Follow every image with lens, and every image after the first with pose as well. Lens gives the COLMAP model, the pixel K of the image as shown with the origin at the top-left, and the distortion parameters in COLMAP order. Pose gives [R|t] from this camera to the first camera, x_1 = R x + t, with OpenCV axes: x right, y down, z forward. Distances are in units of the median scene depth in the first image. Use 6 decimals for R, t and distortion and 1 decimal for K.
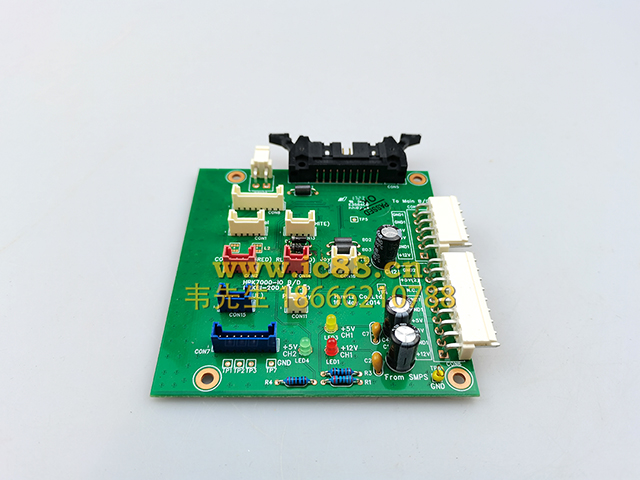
lens RADIAL K [[562.1, 0, 320.0], [0, 562.1, 240.0], [0, 0, 1]] dist [0.005767, 0.000704]
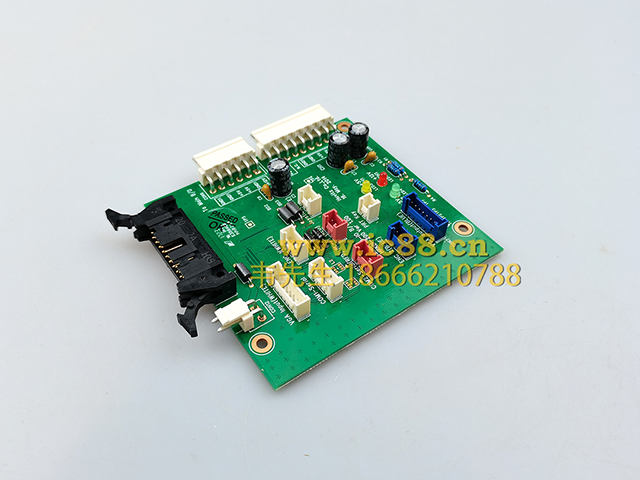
lens RADIAL K [[562.1, 0, 320.0], [0, 562.1, 240.0], [0, 0, 1]] dist [0.005767, 0.000704]
pose [[-0.573534, -0.639763, 0.511627, -0.540783], [0.576469, 0.128532, 0.806946, -0.770422], [-0.582015, 0.757749, 0.295086, 0.658238]]
